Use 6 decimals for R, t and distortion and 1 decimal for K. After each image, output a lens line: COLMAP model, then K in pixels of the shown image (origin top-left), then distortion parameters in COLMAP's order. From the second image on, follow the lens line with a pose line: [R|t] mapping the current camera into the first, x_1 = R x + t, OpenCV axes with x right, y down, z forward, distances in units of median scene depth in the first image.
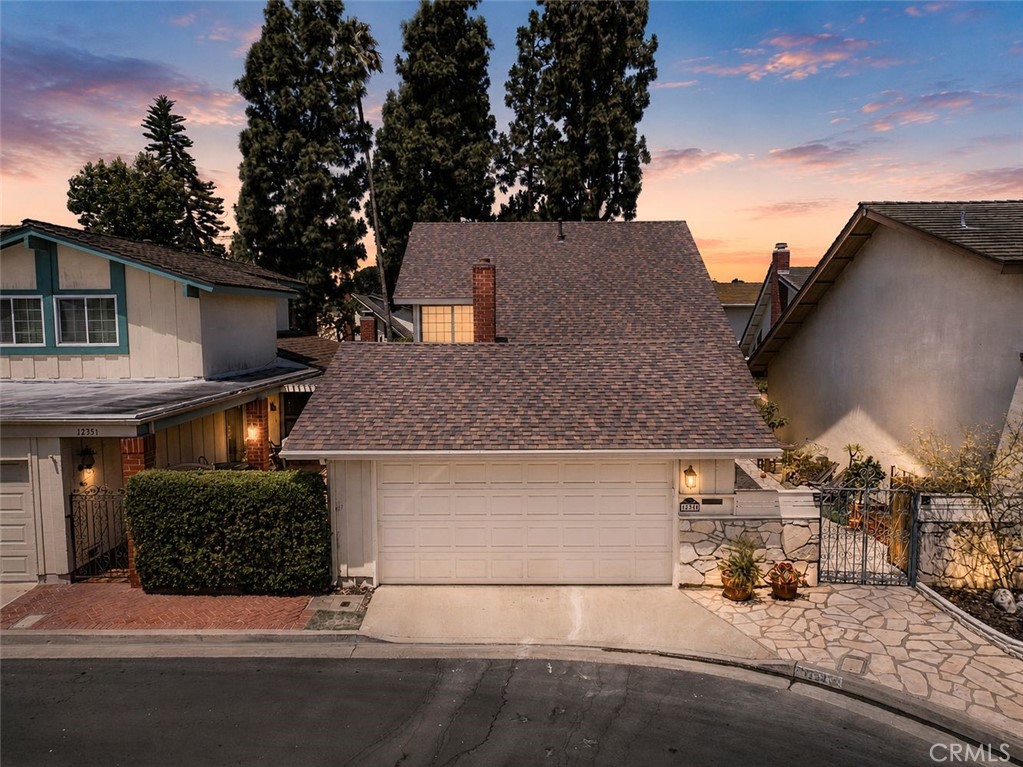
lens RADIAL K [[733.6, 0, 511.5], [0, 733.6, 383.5], [0, 0, 1]] dist [-0.002881, 0.028691]
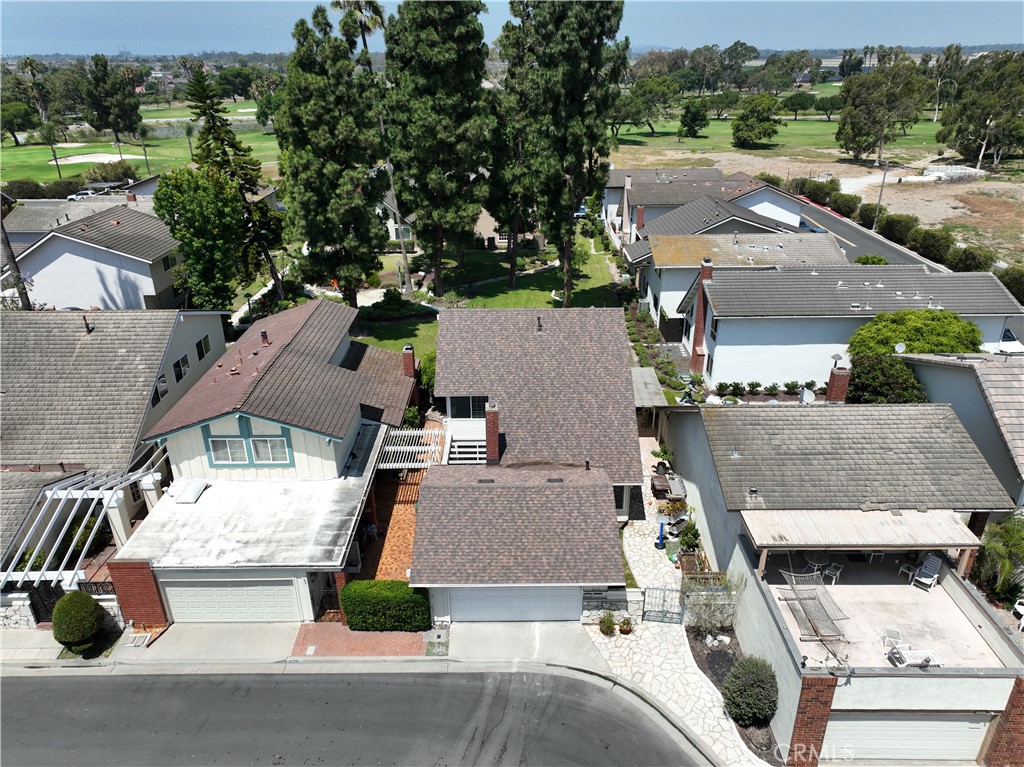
lens RADIAL K [[717.1, 0, 519.8], [0, 717.1, 383.1], [0, 0, 1]] dist [0.000572, 0.001080]
pose [[0.999748, -0.006784, 0.021388, -0.011289], [-0.000848, 0.941096, 0.338138, -1.247954], [-0.022422, -0.338072, 0.940853, -0.896741]]
